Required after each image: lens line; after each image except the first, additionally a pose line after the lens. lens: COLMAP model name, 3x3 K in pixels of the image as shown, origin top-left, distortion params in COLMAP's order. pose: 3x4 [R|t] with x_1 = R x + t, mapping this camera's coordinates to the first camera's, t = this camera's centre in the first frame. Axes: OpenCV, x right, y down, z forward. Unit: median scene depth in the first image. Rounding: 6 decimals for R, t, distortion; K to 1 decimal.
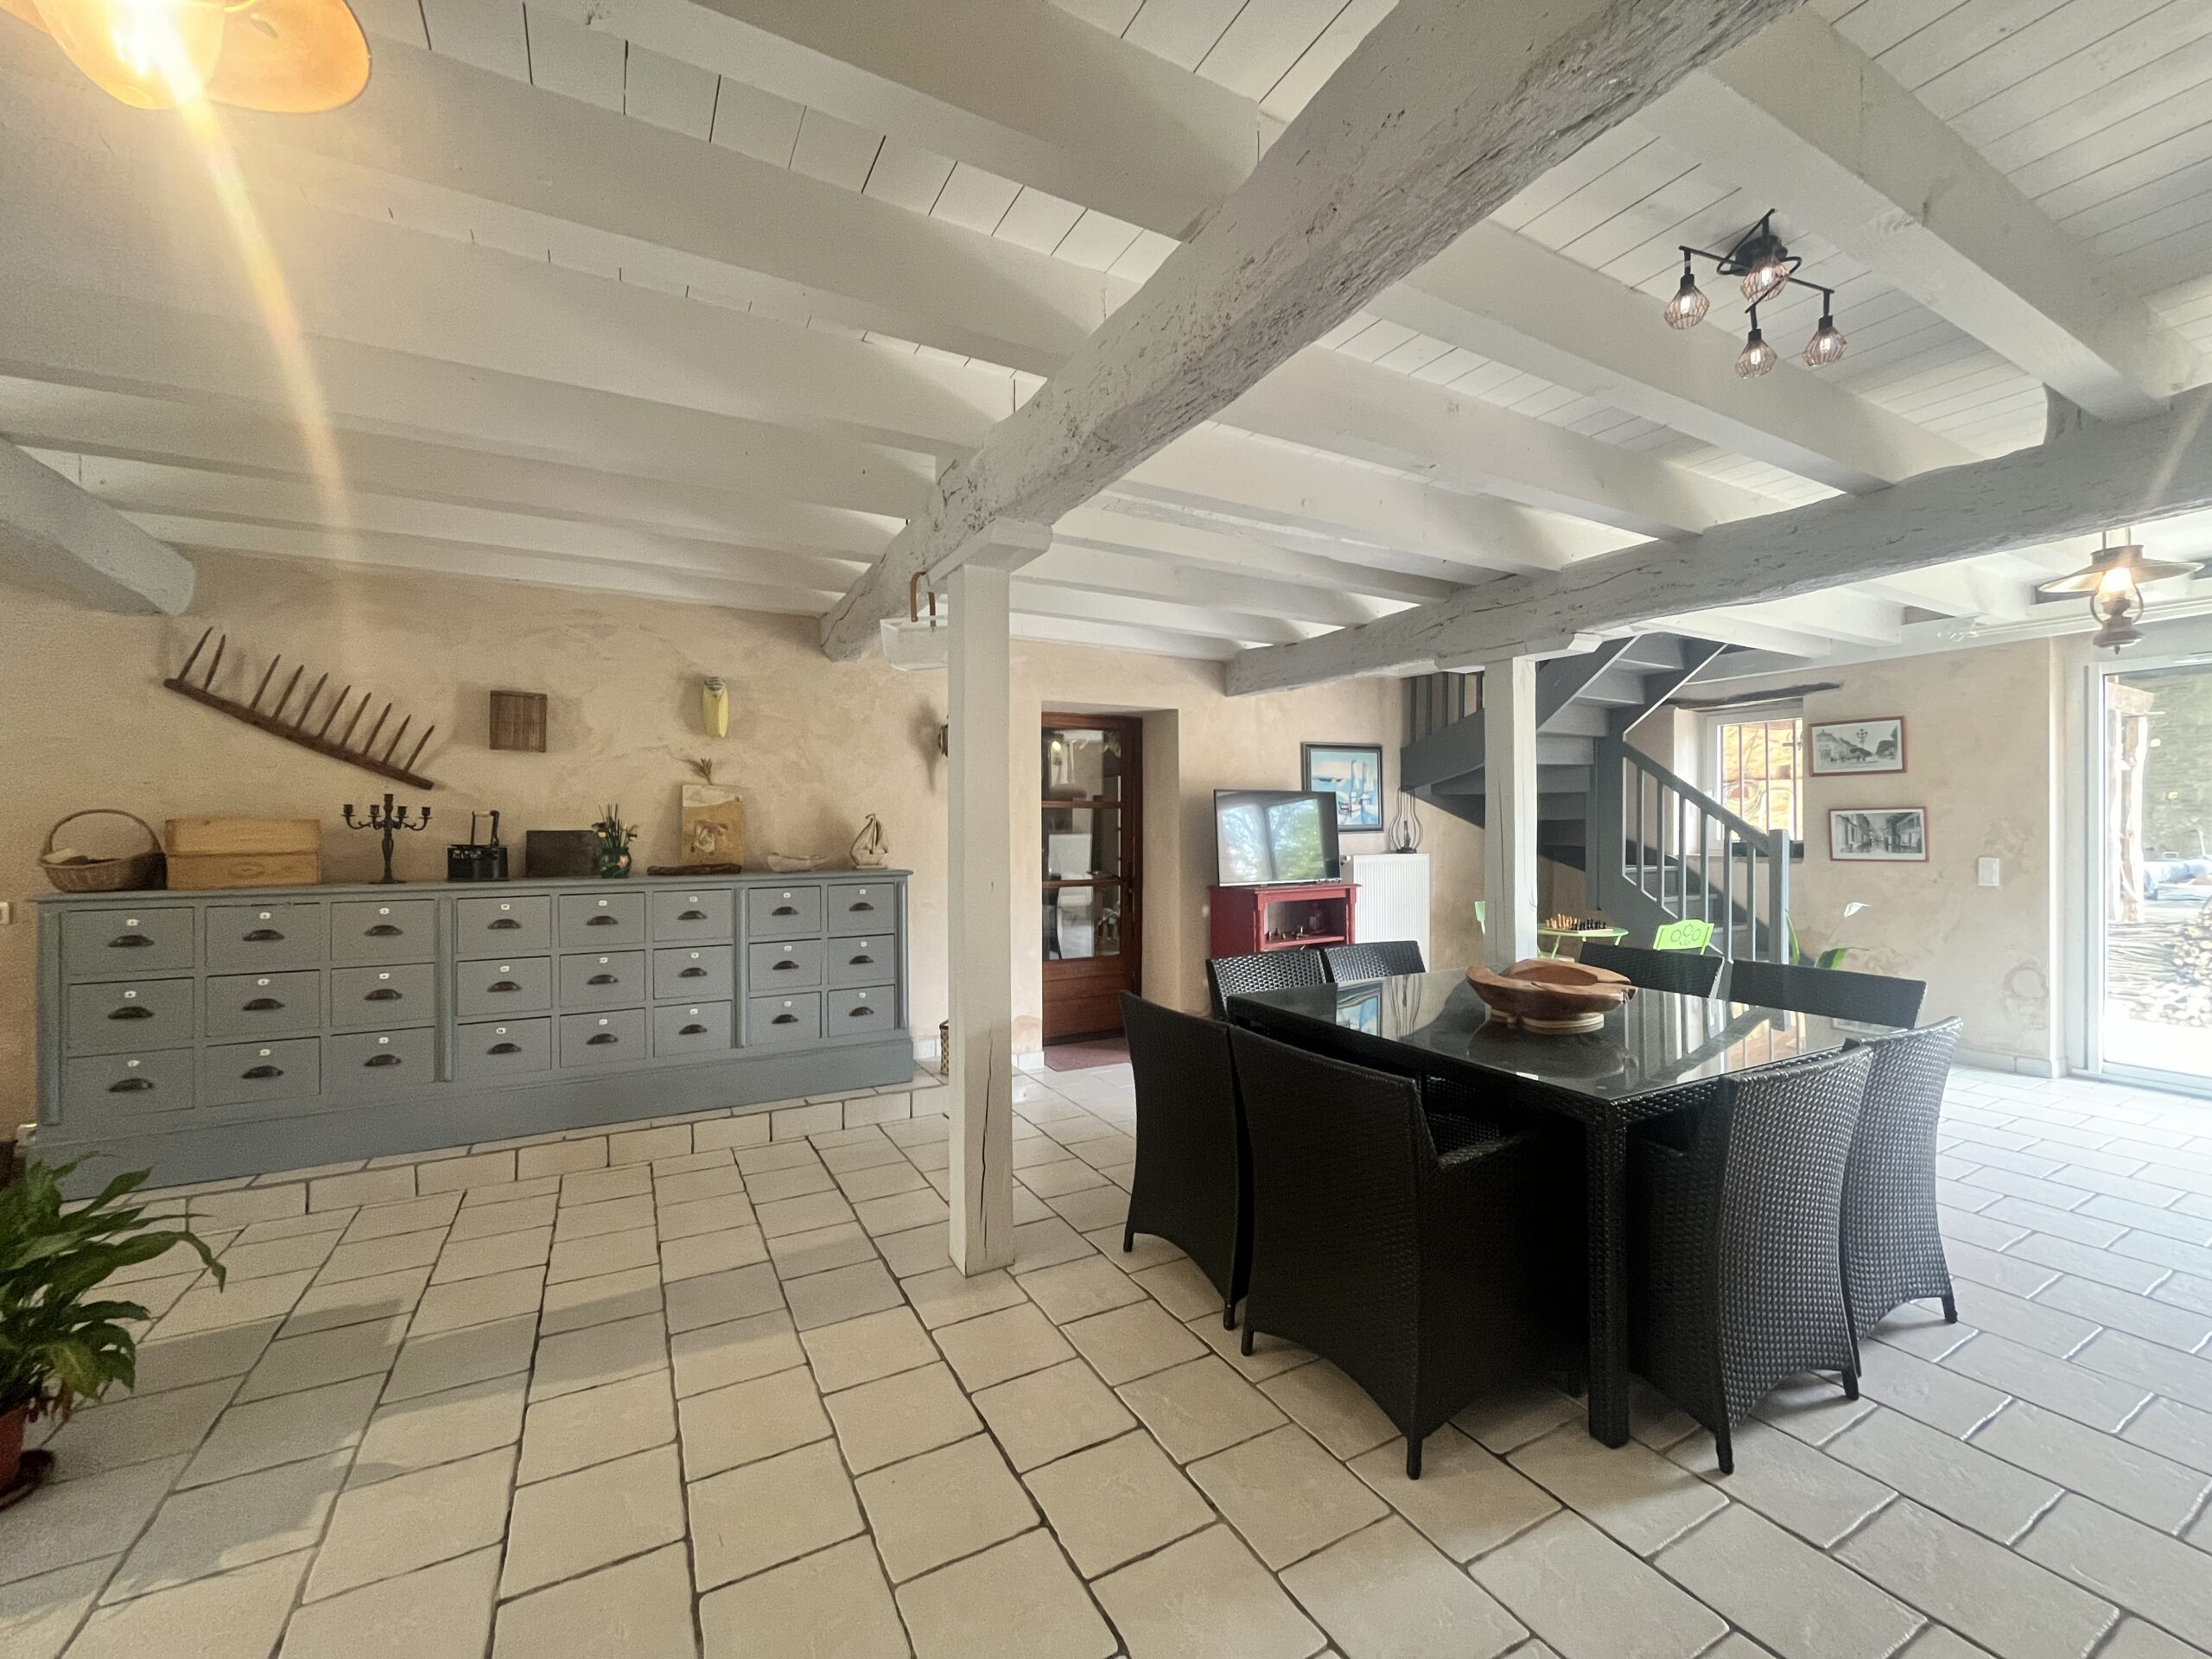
lens RADIAL K [[887.4, 0, 1104.2], [0, 887.4, 824.5], [0, 0, 1]] dist [-0.006904, -0.000395]
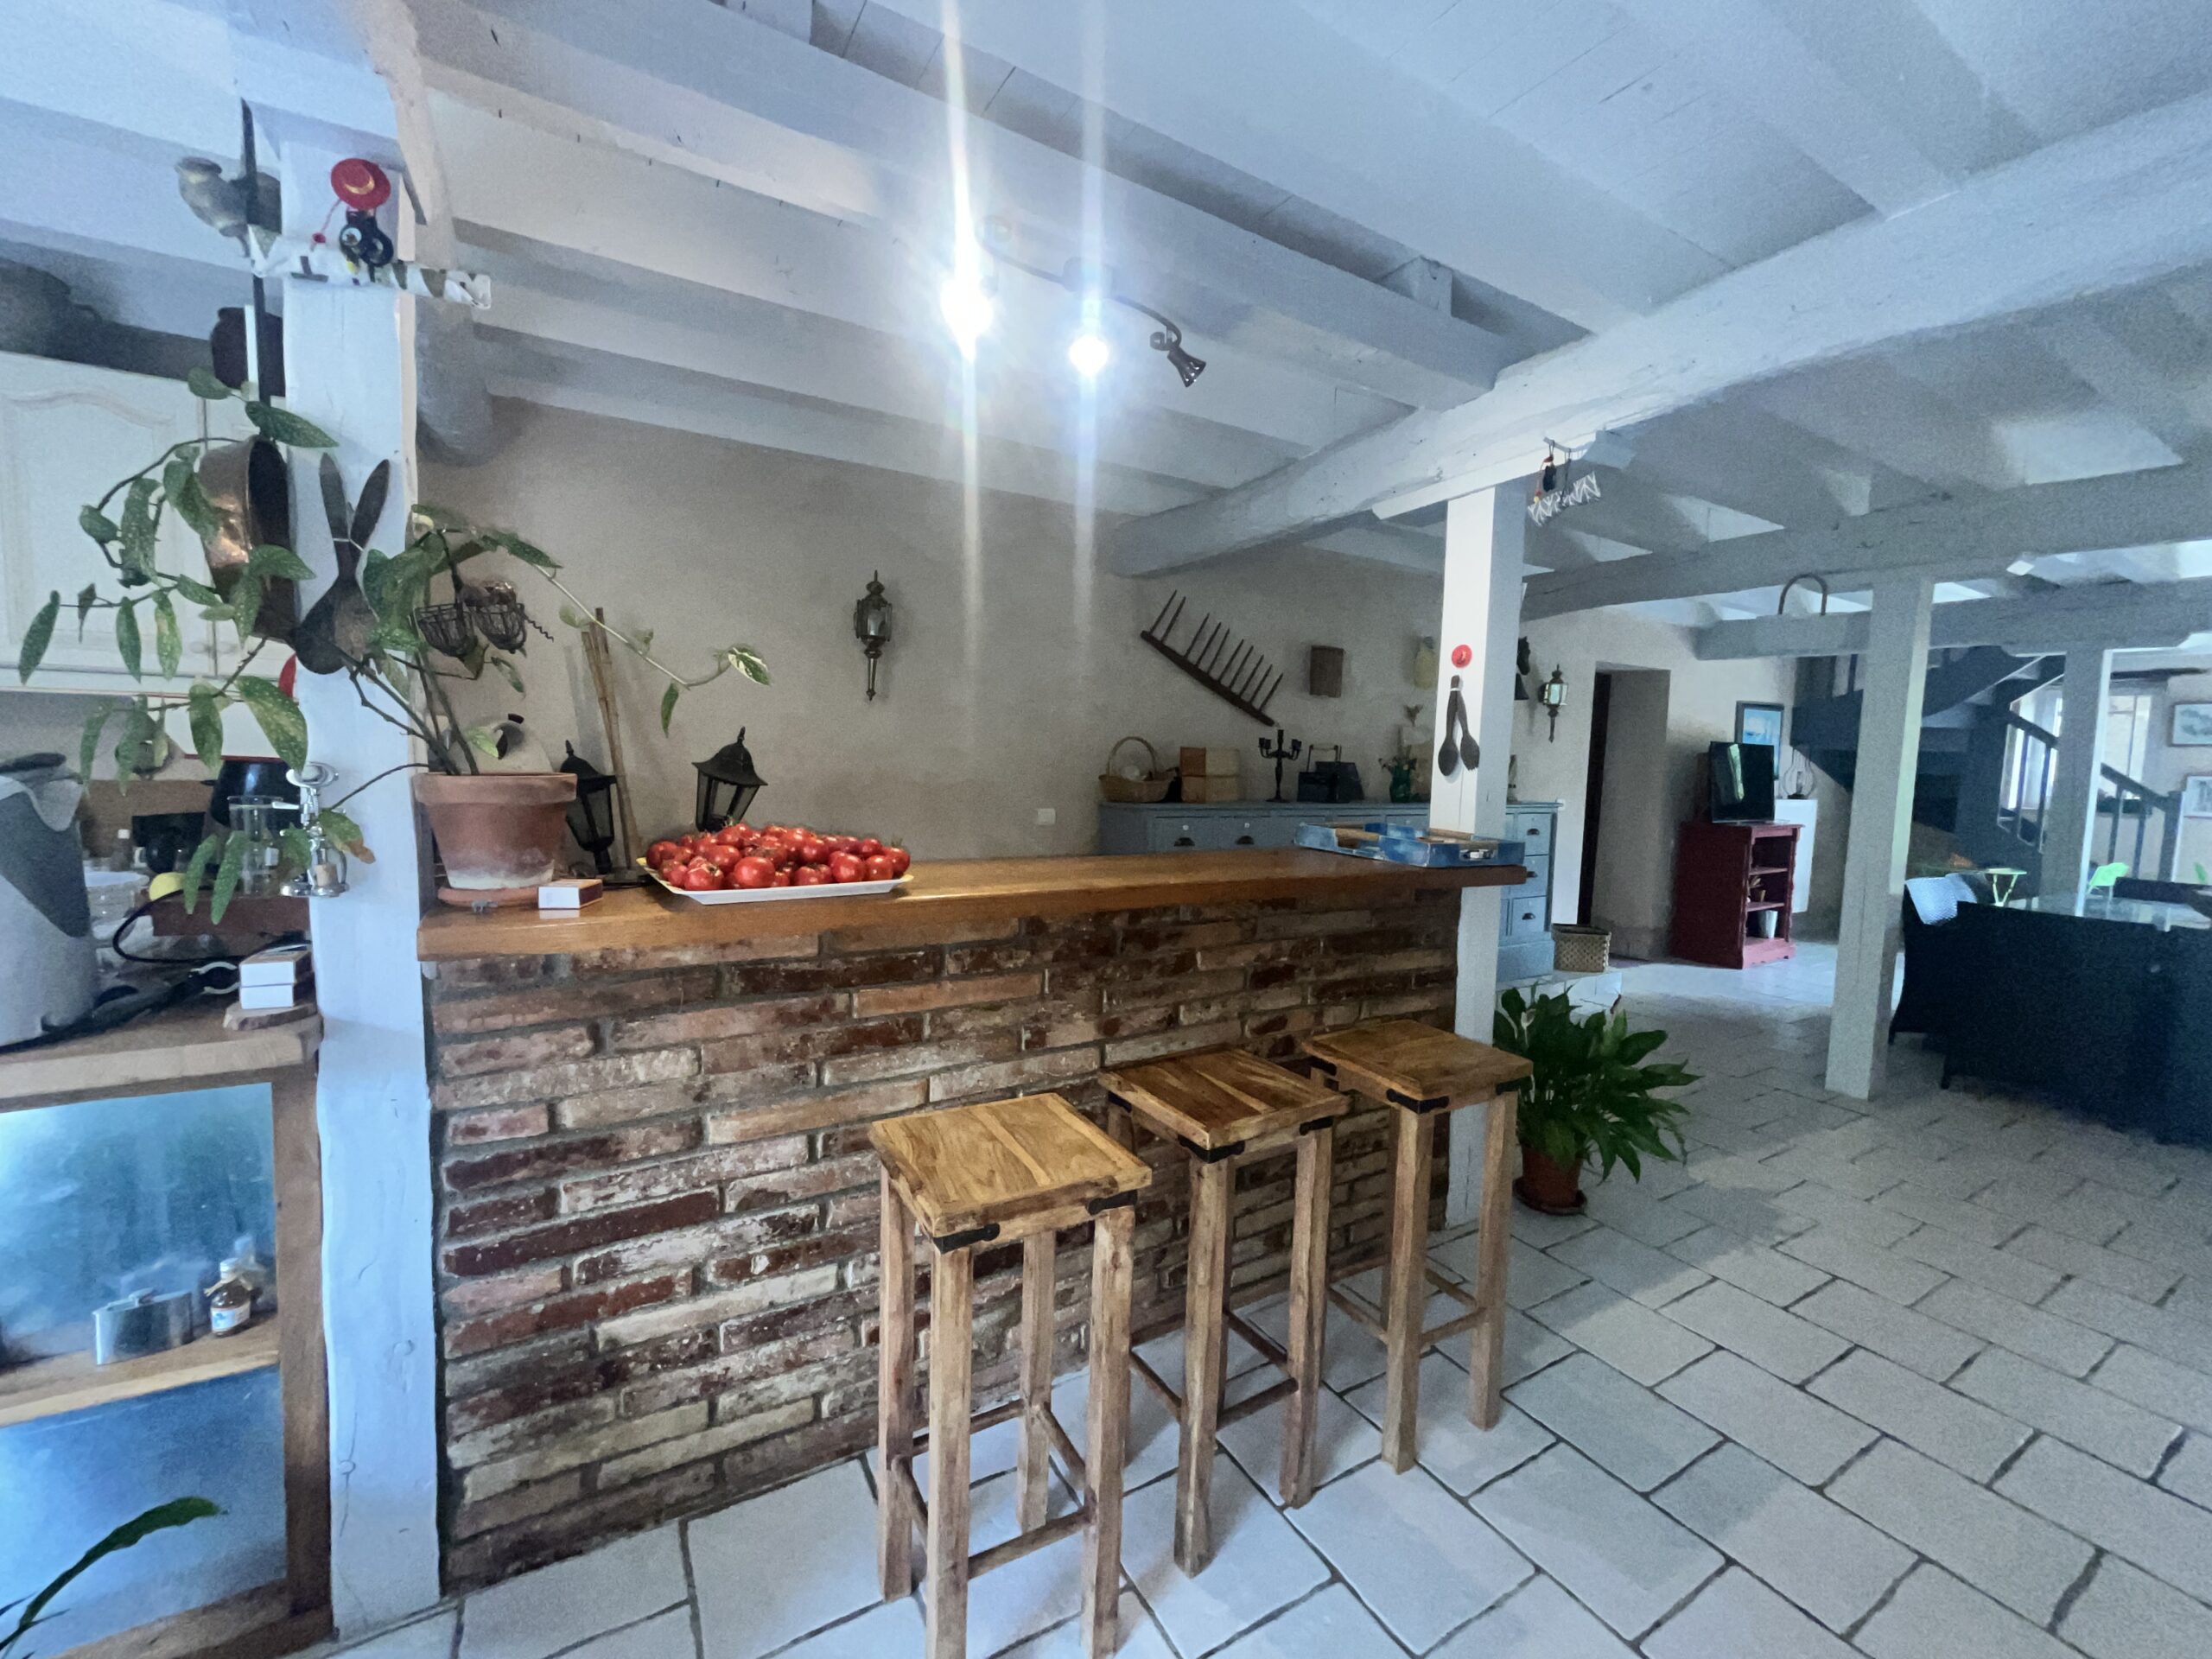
lens RADIAL K [[887.4, 0, 1107.1], [0, 887.4, 831.1], [0, 0, 1]] dist [-0.006904, -0.000395]
pose [[0.999028, 0.030190, 0.032108, -0.721905], [-0.032861, 0.995734, 0.086223, 0.004893], [-0.029368, -0.087194, 0.995758, -0.162362]]
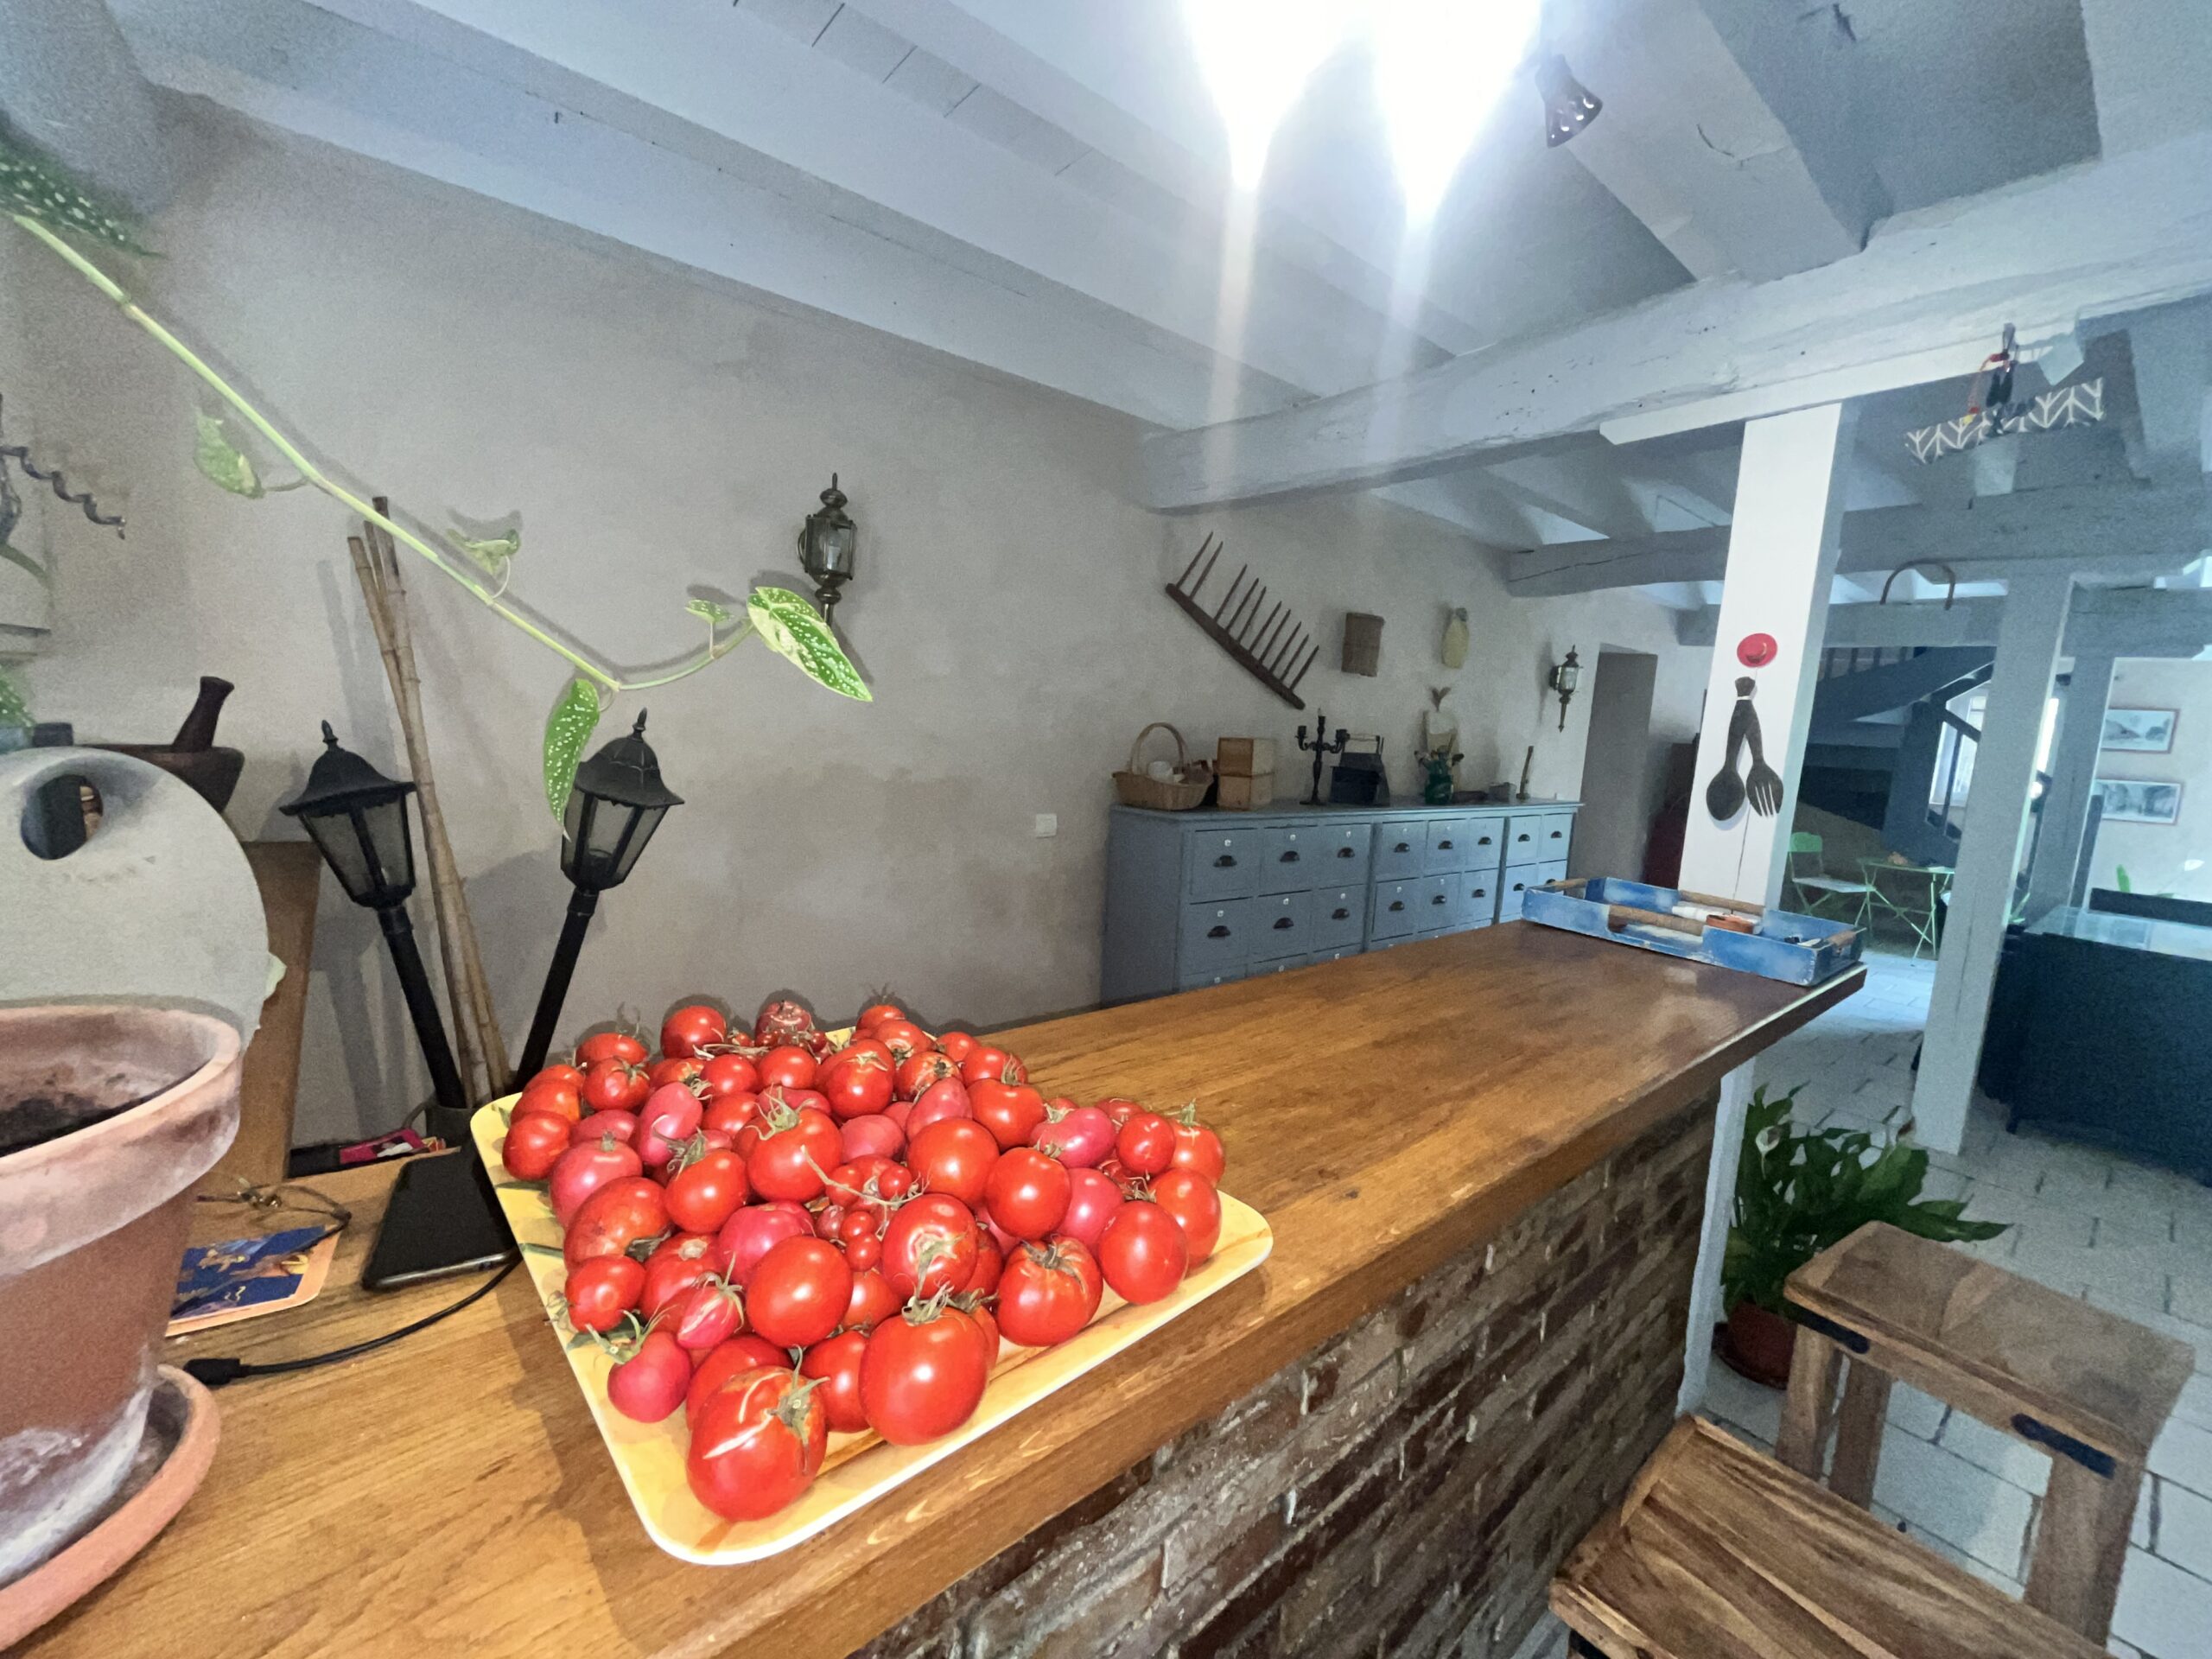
lens RADIAL K [[887.4, 0, 1103.7], [0, 887.4, 828.9], [0, 0, 1]] dist [-0.006904, -0.000395]
pose [[0.982376, 0.041624, 0.182224, -0.816923], [-0.065930, 0.989394, 0.129429, -0.014531], [-0.174904, -0.139162, 0.974701, 0.027782]]
